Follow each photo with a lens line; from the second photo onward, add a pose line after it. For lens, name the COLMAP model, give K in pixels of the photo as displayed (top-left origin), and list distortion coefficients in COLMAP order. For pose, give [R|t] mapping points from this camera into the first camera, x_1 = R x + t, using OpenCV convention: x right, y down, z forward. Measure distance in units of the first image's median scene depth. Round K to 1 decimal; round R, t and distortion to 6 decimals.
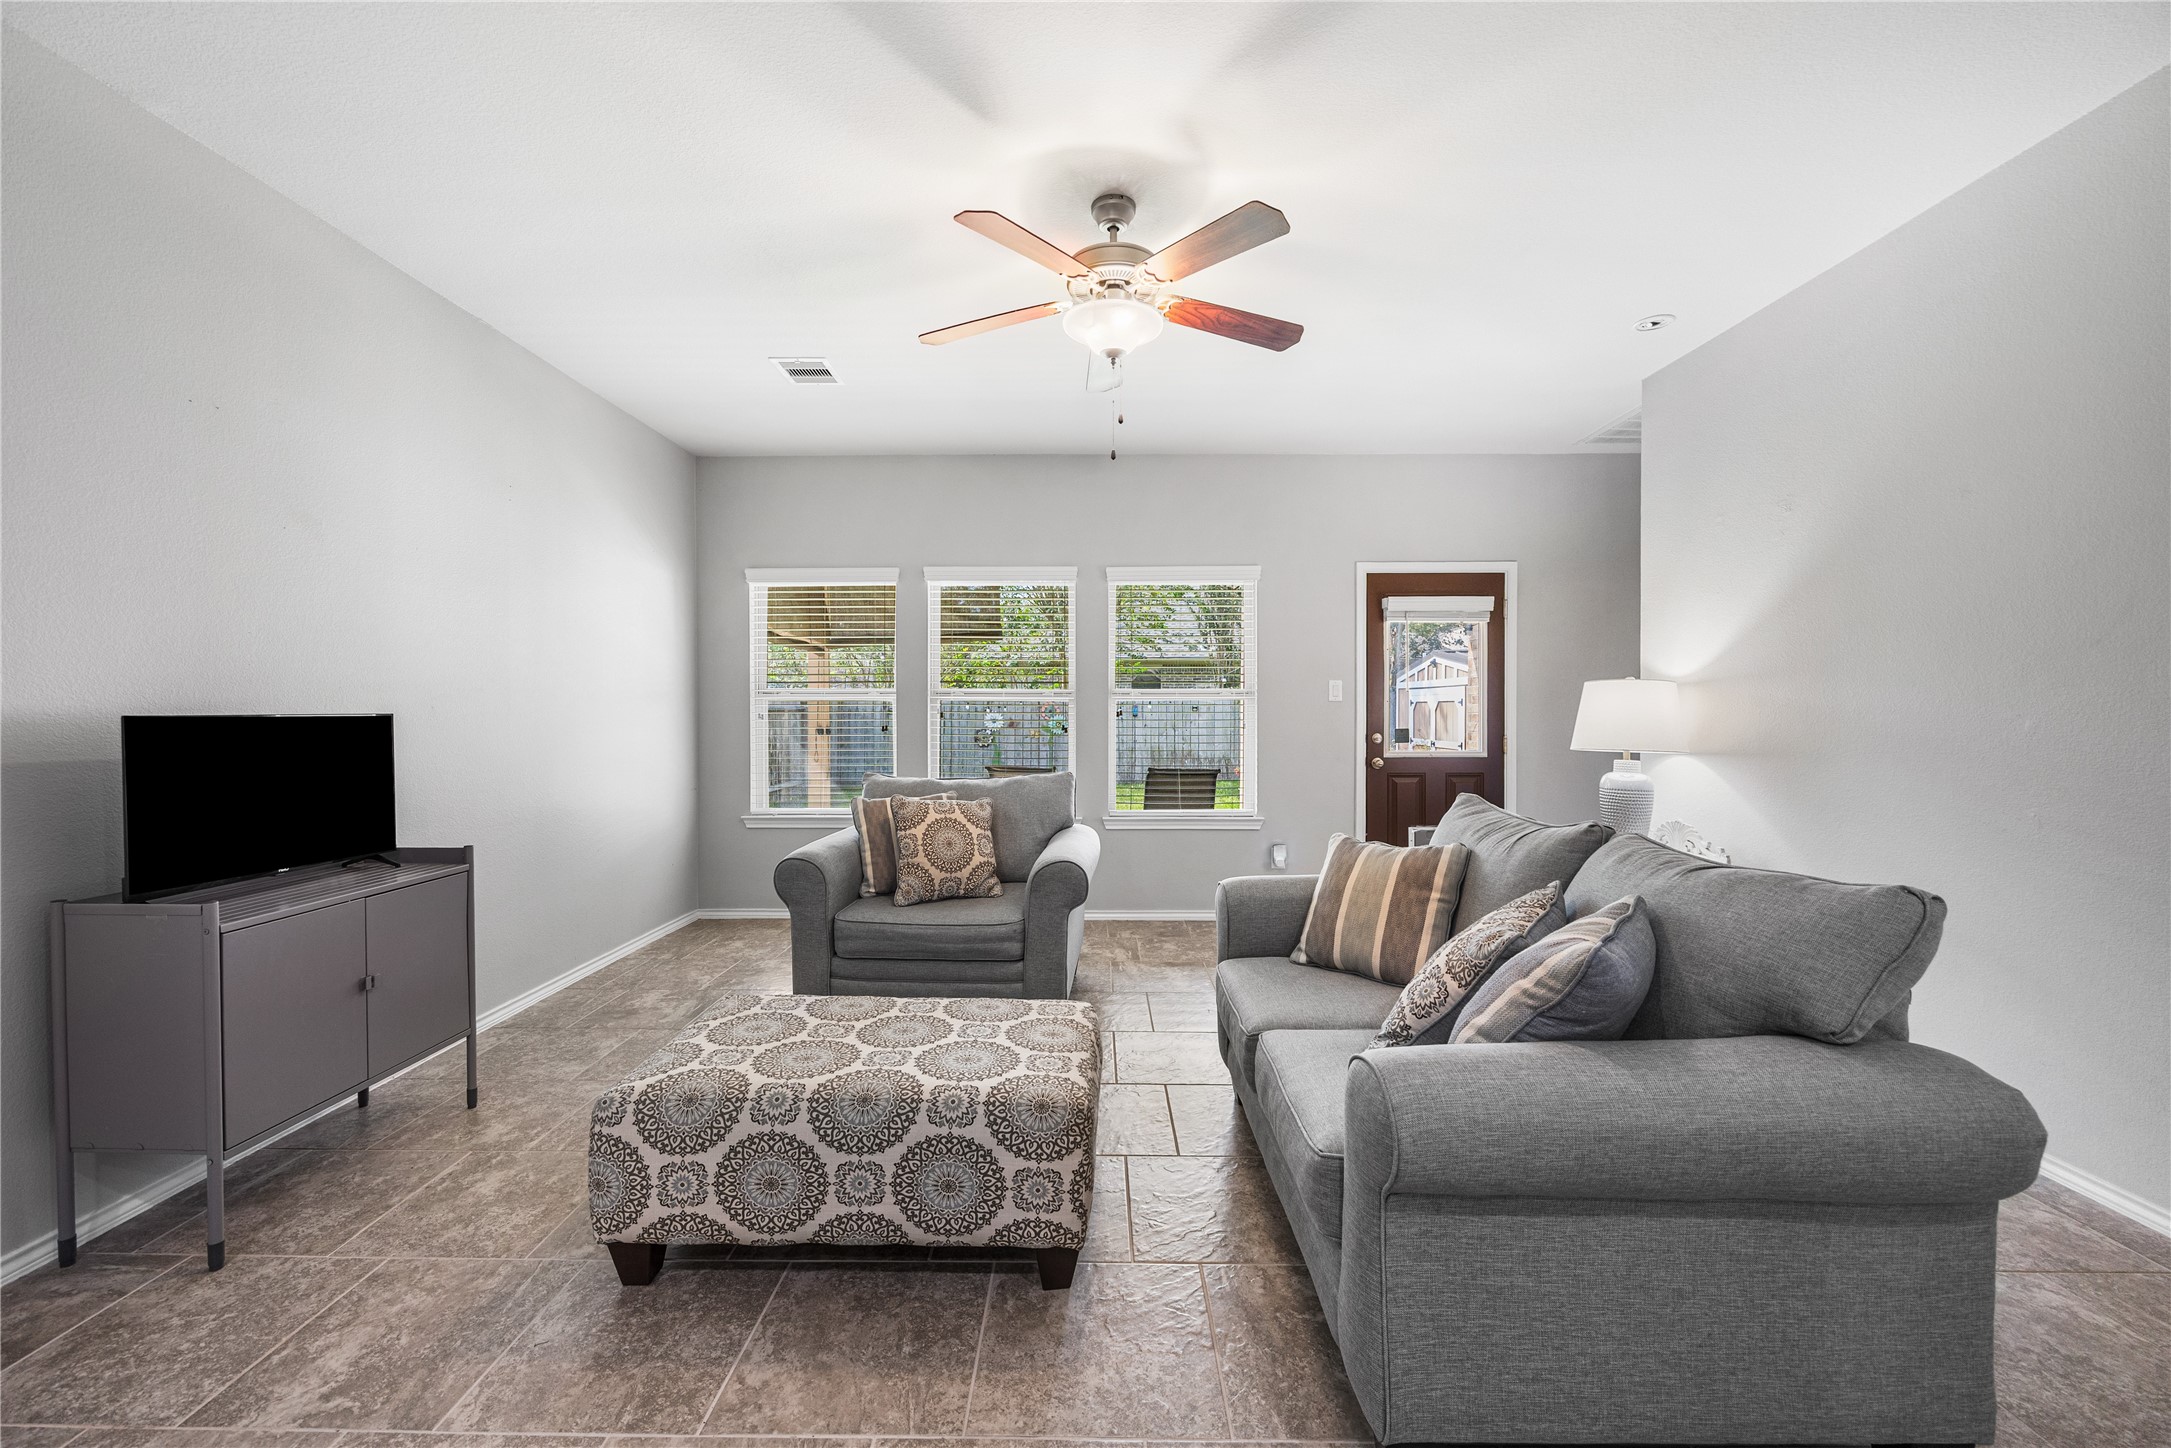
lens RADIAL K [[879.5, 0, 1085.5], [0, 879.5, 724.0], [0, 0, 1]] dist [-0.001551, -0.000093]
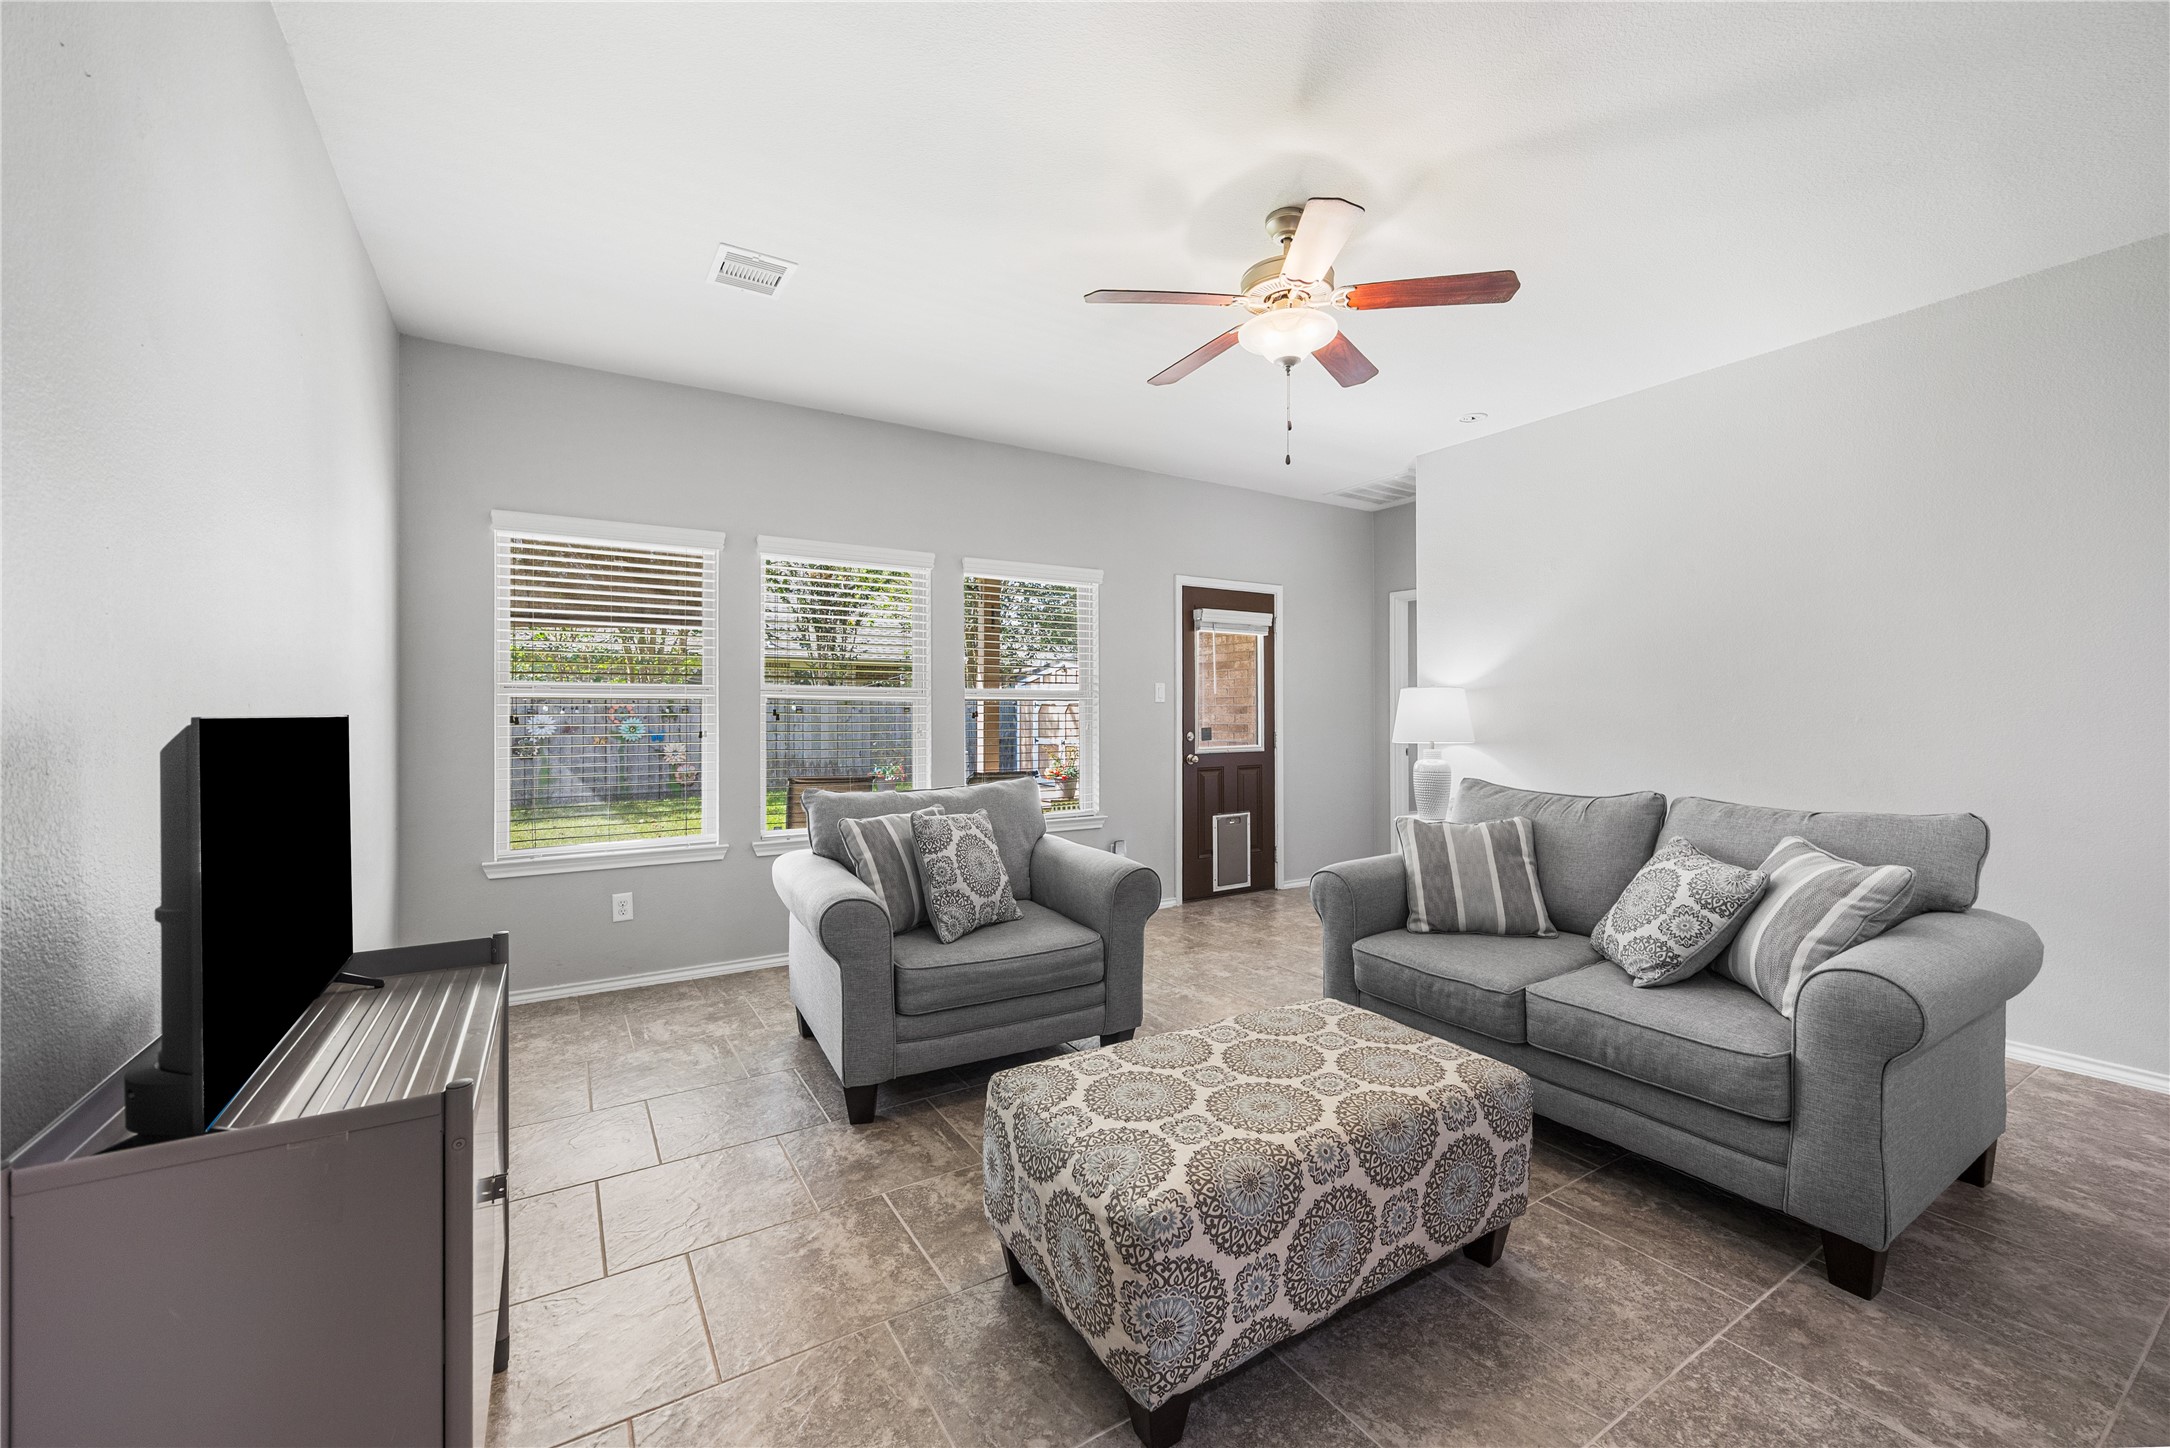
lens RADIAL K [[883.4, 0, 1131.9], [0, 883.4, 709.1], [0, 0, 1]] dist [0.000213, 0.000239]
pose [[0.827763, 0.001059, 0.561077, -0.570954], [0.009677, 0.999823, -0.016164, -0.001236], [-0.560995, 0.018810, 0.827606, 0.210067]]
